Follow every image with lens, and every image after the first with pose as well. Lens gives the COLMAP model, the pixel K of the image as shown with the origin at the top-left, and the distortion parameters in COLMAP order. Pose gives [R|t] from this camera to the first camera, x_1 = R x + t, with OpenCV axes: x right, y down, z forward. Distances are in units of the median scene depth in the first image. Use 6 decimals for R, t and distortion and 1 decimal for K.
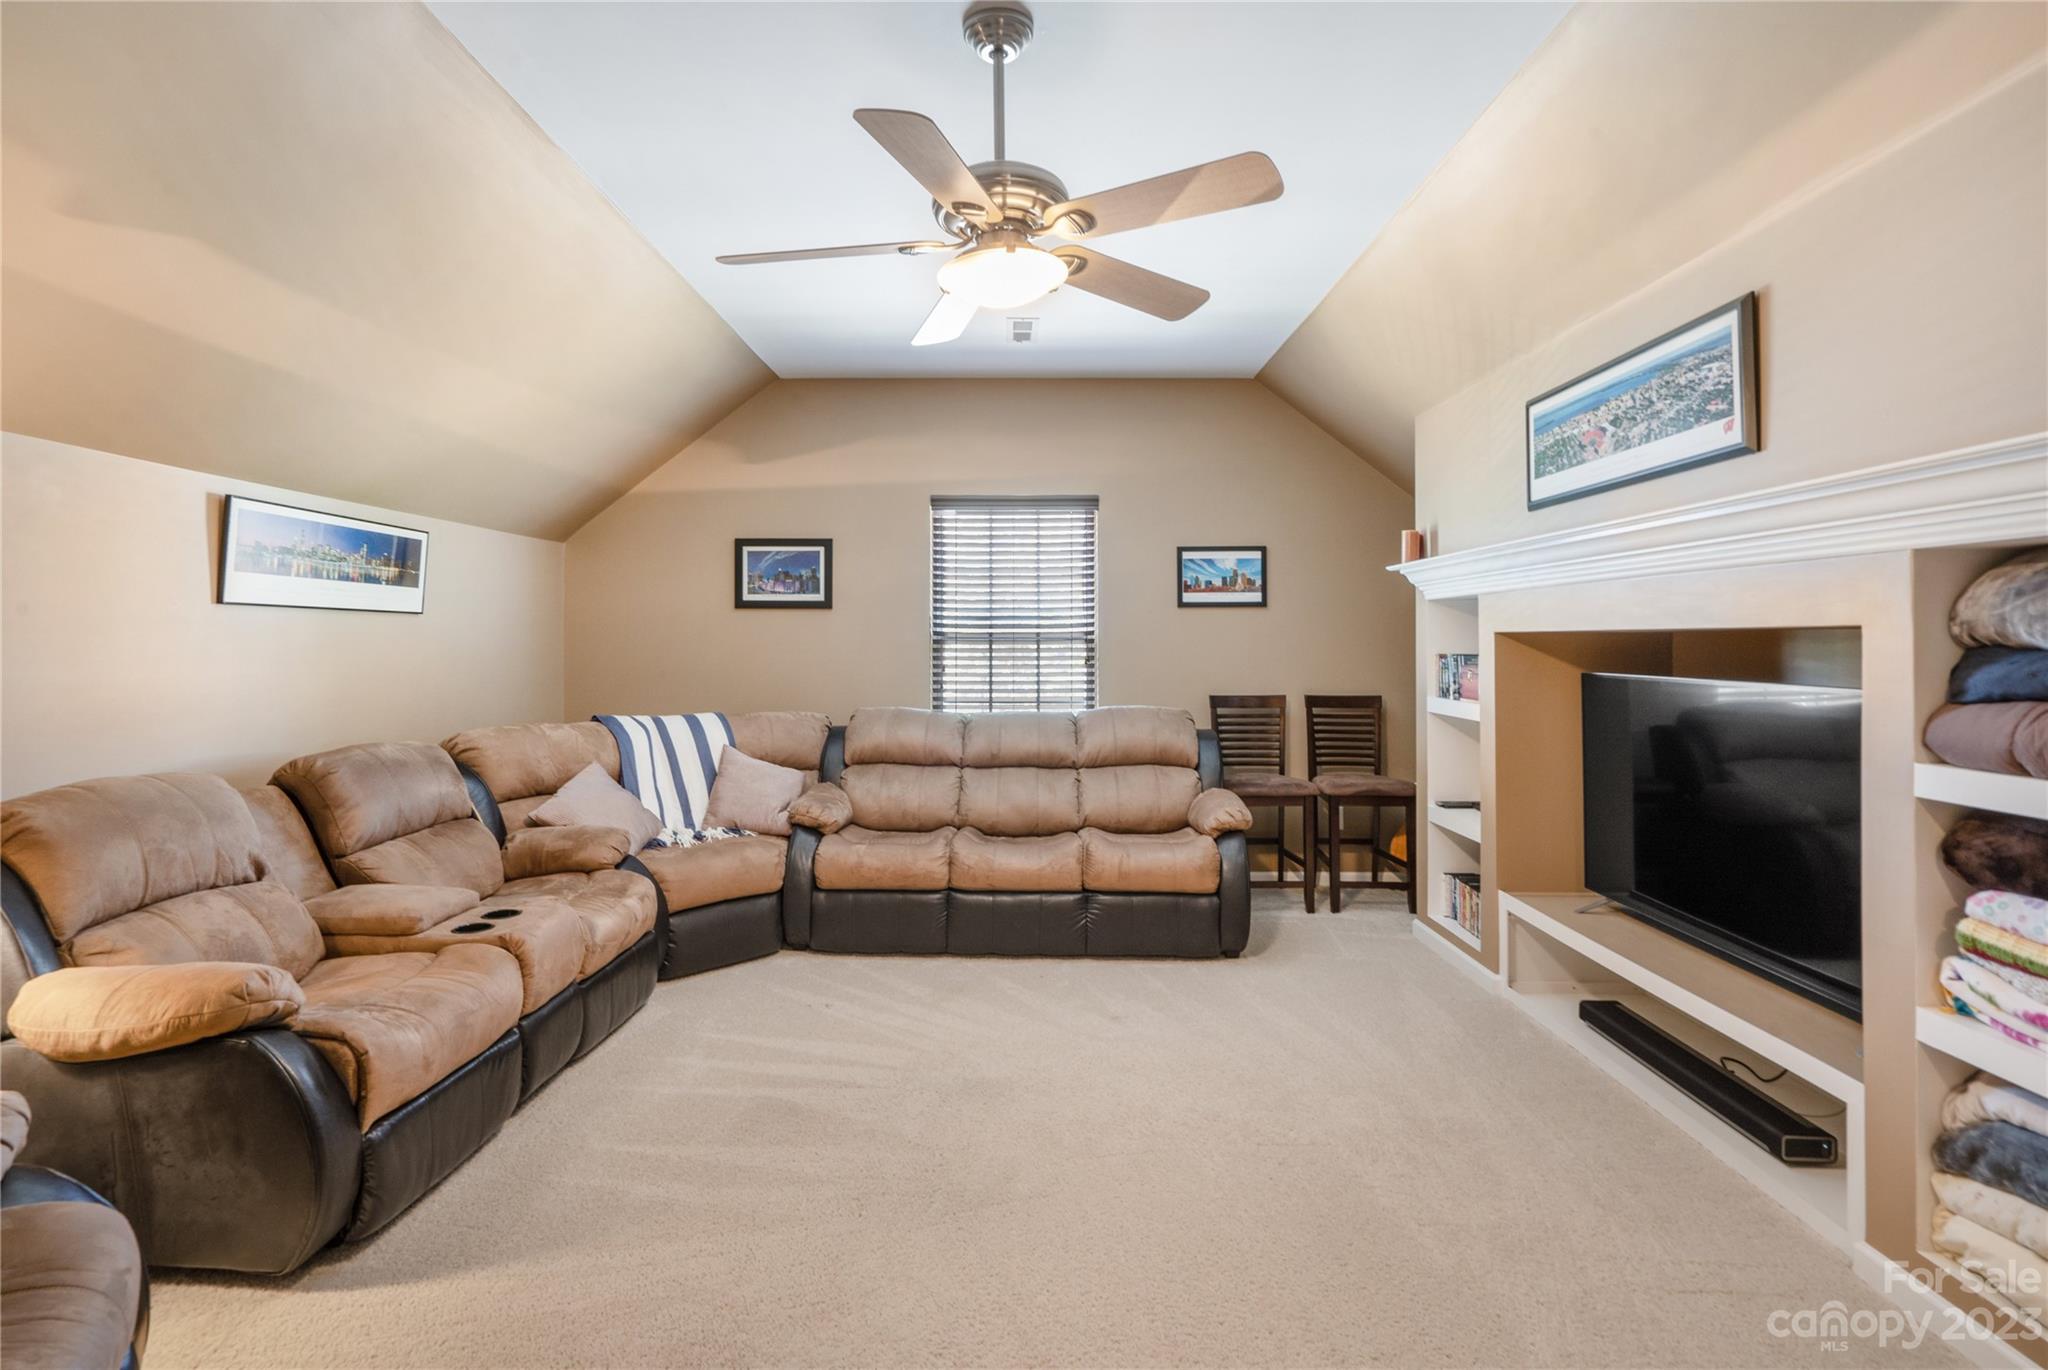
lens RADIAL K [[968.8, 0, 1027.0], [0, 968.8, 619.8], [0, 0, 1]] dist [-0.008057, 0.008017]
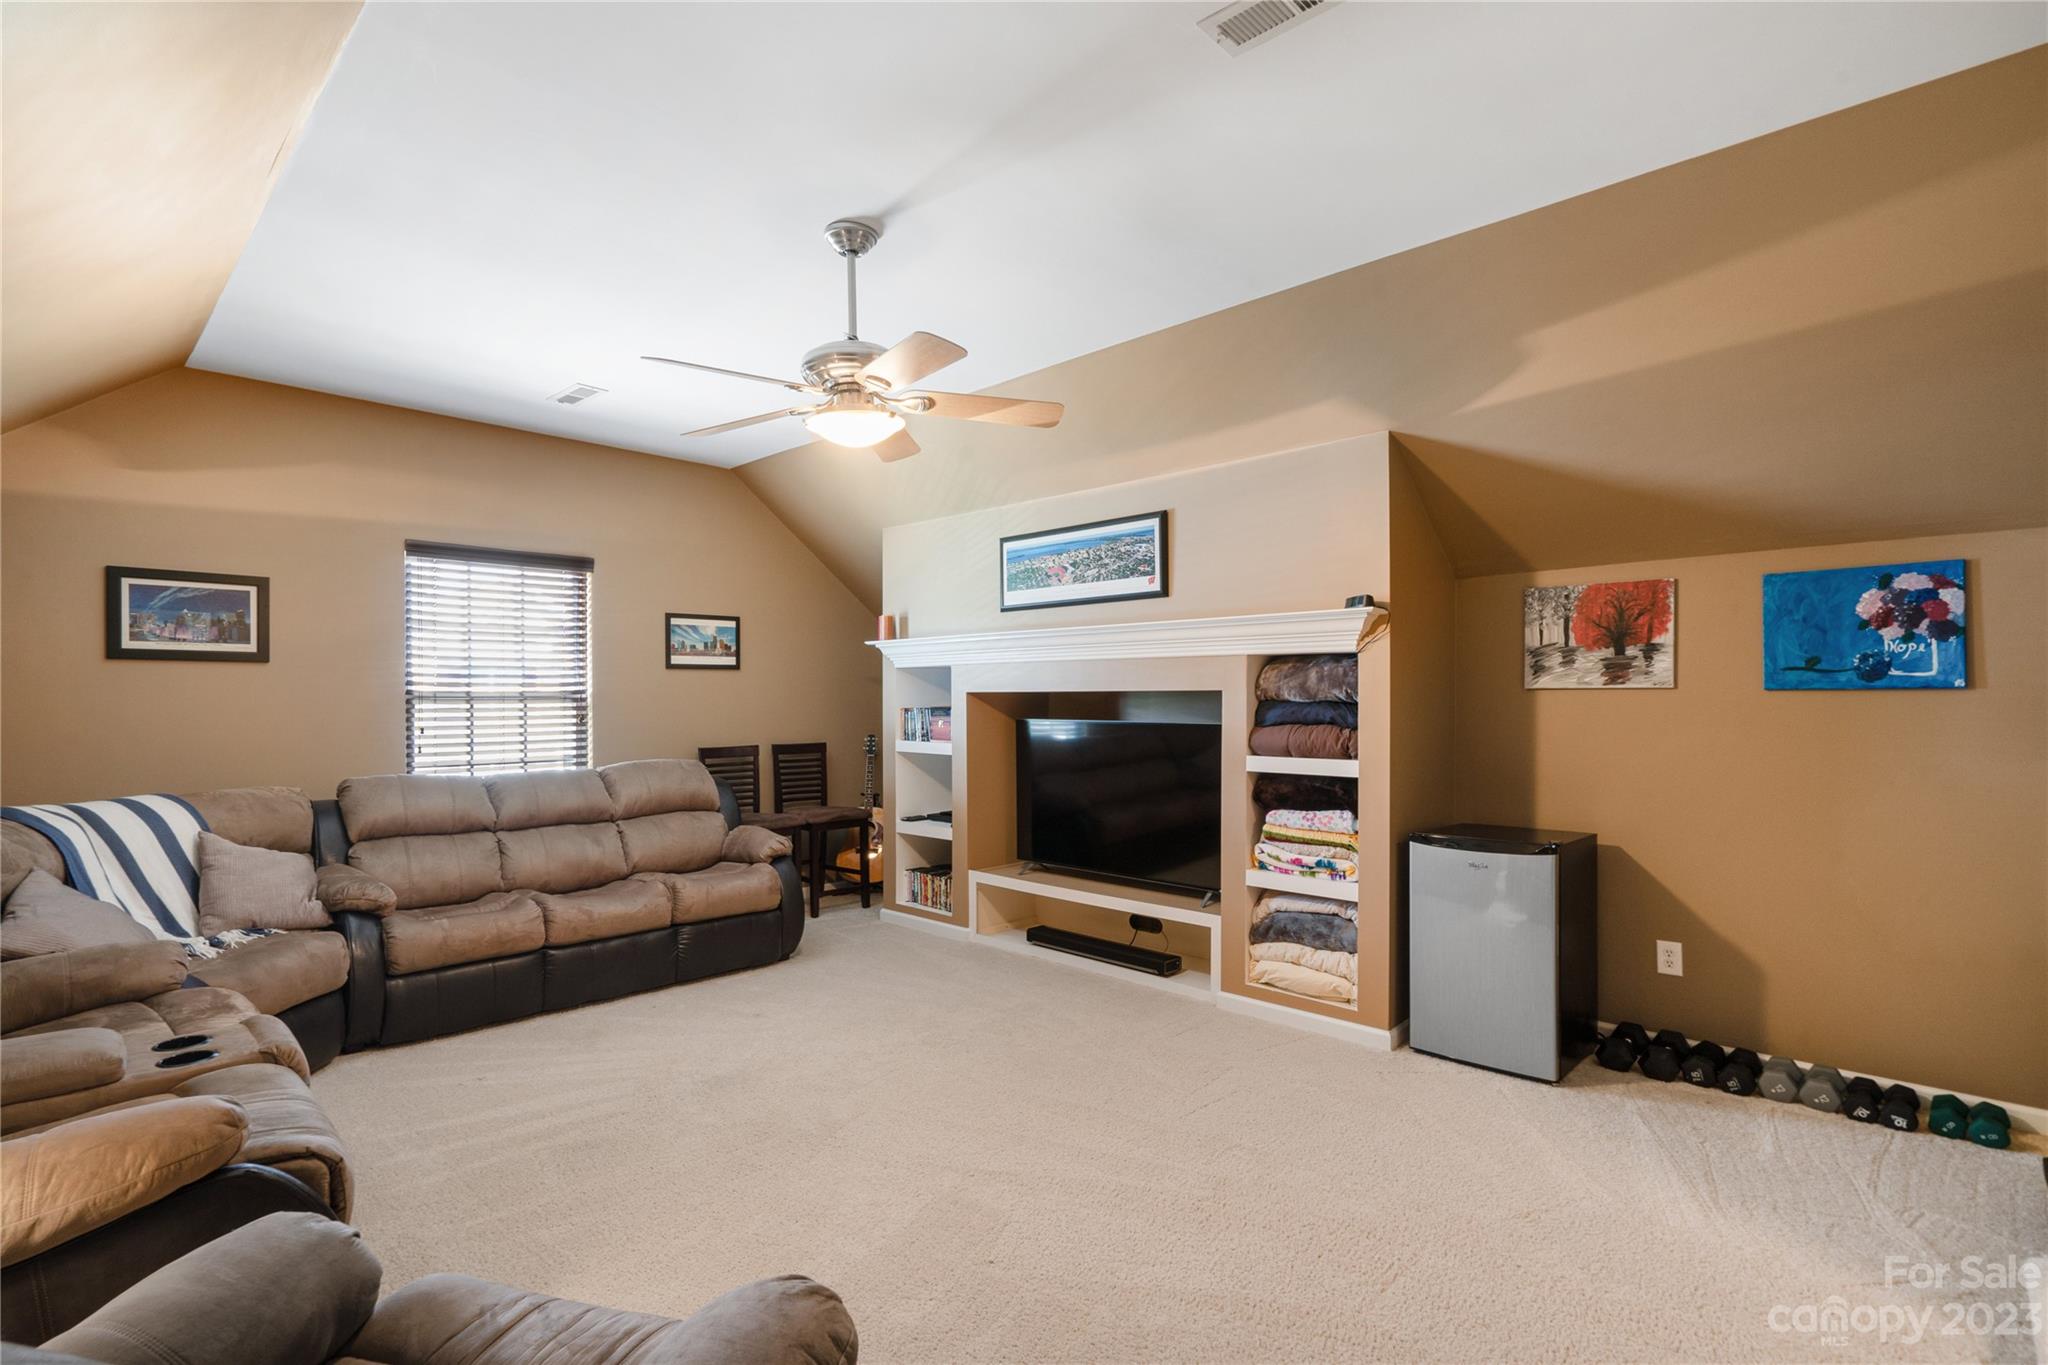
lens RADIAL K [[954.5, 0, 1024.0], [0, 954.5, 682.5], [0, 0, 1]] dist [-0.000603, 0.000019]
pose [[0.684848, 0.008442, 0.728637, -0.450426], [-0.012340, 0.999924, 0.000014, -0.002757], [-0.728581, -0.009001, 0.684900, -0.036113]]
